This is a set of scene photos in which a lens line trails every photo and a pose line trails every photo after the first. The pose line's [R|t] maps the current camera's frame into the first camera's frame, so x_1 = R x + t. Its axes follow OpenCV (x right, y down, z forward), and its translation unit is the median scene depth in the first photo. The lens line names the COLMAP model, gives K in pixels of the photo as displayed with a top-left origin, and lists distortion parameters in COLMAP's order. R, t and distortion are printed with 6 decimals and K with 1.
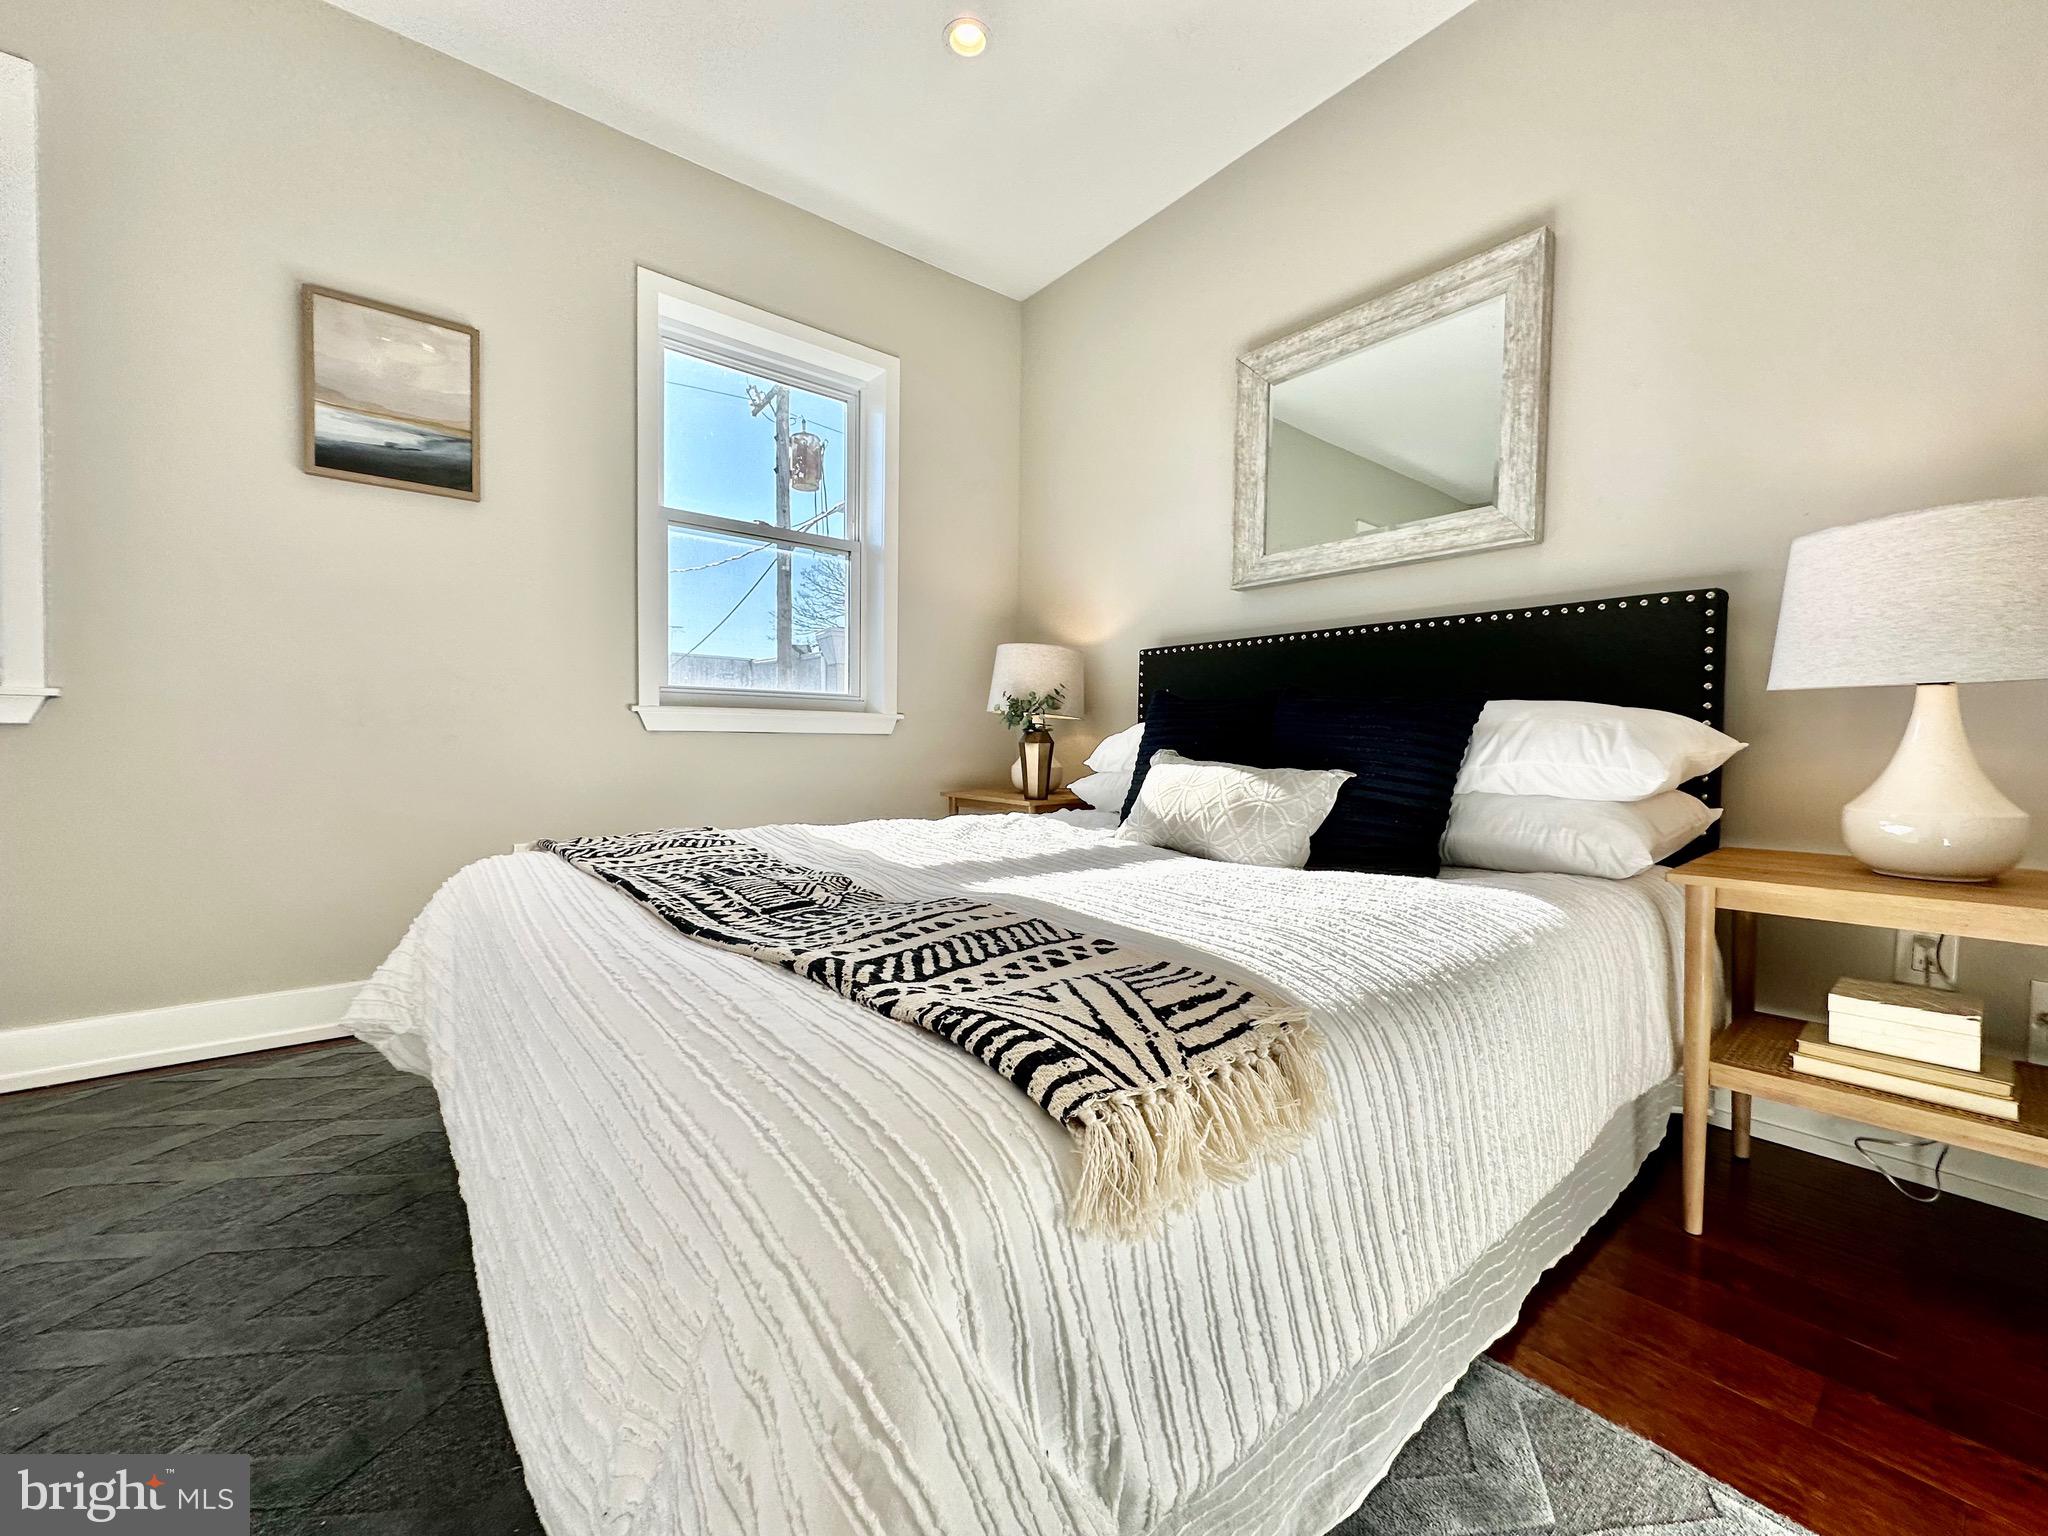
lens RADIAL K [[815.2, 0, 1026.0], [0, 815.2, 768.1], [0, 0, 1]] dist [-0.003162, 0.000081]
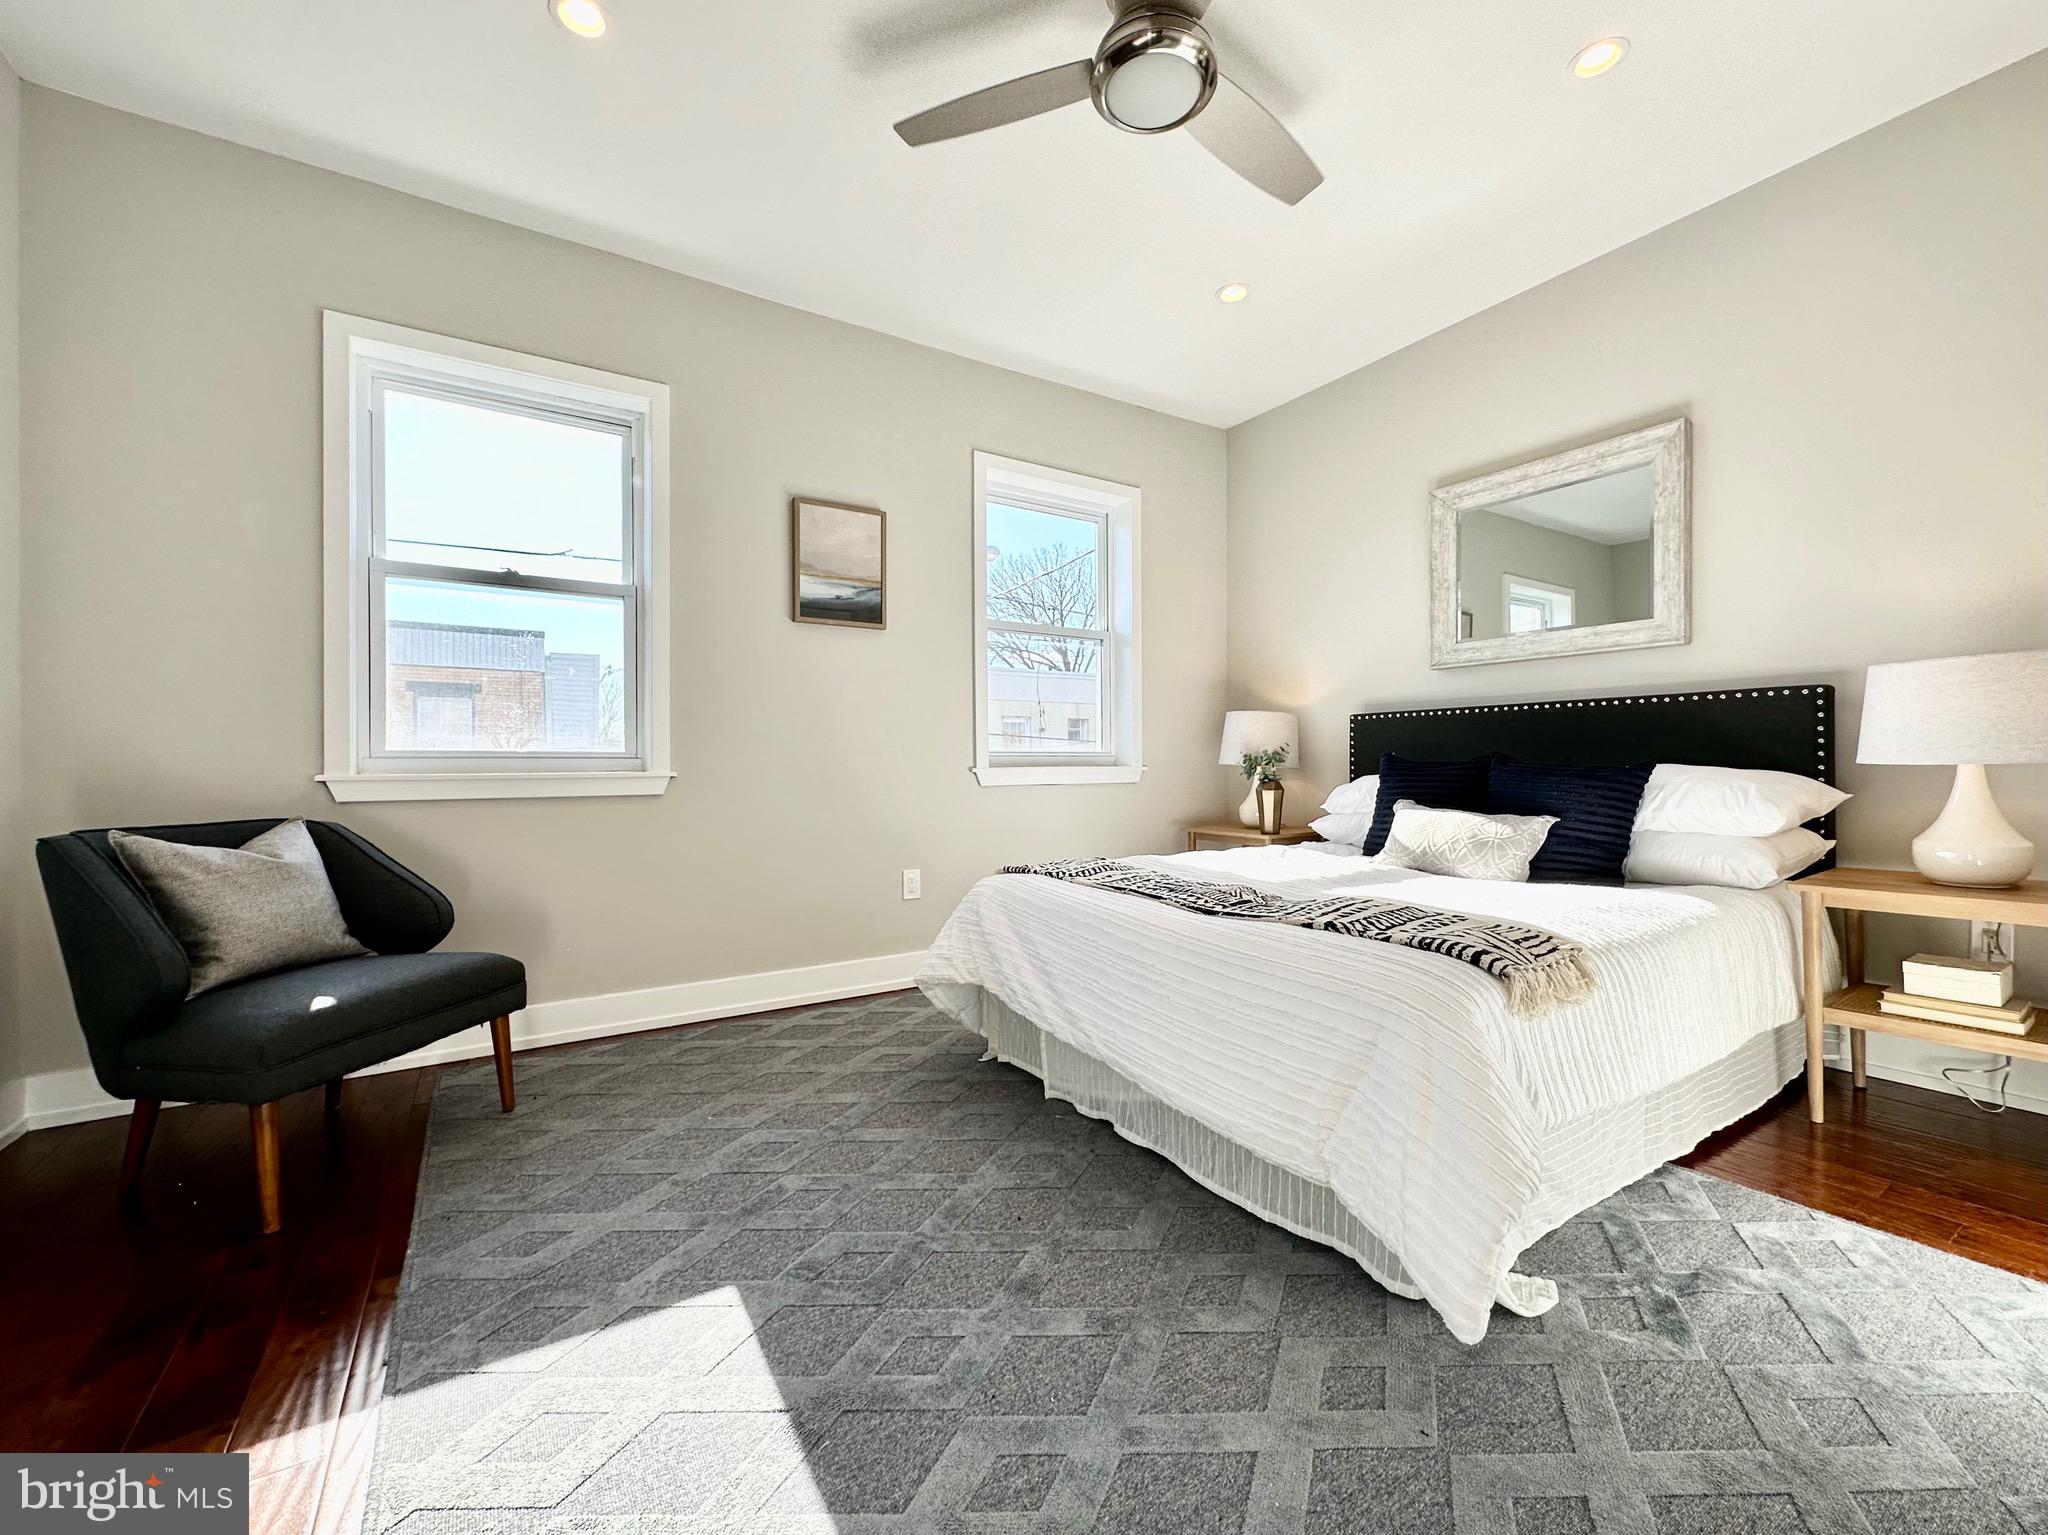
lens RADIAL K [[833.5, 0, 1026.2], [0, 833.5, 768.0], [0, 0, 1]] dist [-0.002467, -0.000422]
pose [[0.993600, -0.017832, -0.111539, -0.379238], [0.014401, 0.999400, -0.031494, -0.050411], [0.112033, 0.029686, 0.993261, -0.596651]]
